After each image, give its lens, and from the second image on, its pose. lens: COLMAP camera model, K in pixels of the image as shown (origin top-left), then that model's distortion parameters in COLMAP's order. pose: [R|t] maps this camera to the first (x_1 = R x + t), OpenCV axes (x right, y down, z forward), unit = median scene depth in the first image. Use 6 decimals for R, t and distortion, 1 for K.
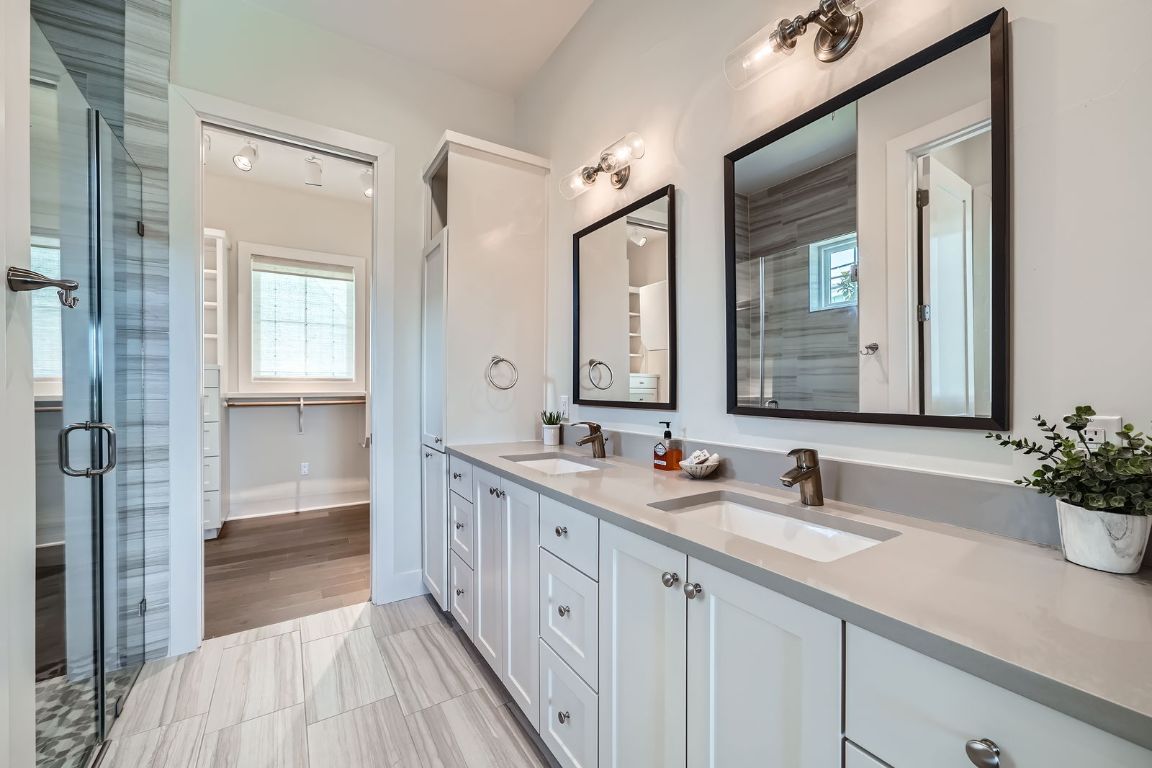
lens RADIAL K [[461.7, 0, 567.3], [0, 461.7, 390.1], [0, 0, 1]] dist [-0.004339, -0.000121]
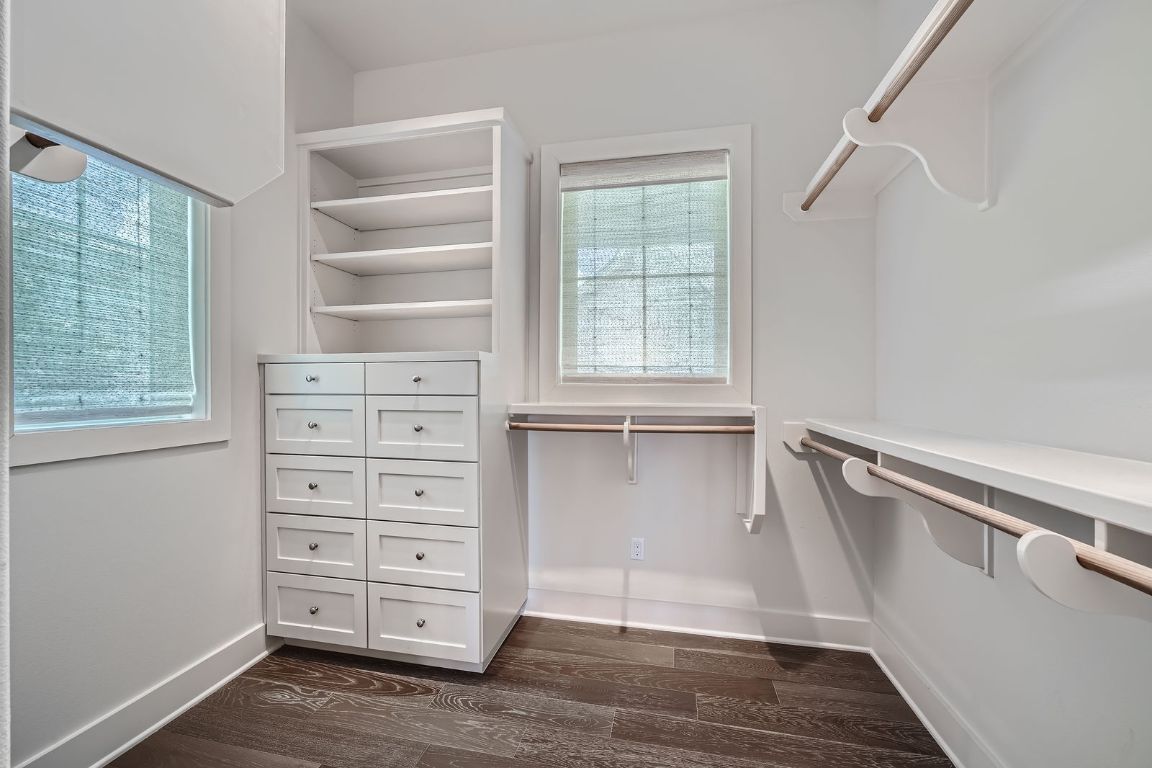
lens RADIAL K [[461.7, 0, 575.4], [0, 461.7, 385.8], [0, 0, 1]] dist [-0.004339, -0.000121]
pose [[0.735997, 0.003248, -0.676977, -0.179636], [-0.005832, 0.999982, -0.001542, -0.010074], [0.676959, 0.005083, 0.736003, 0.381390]]
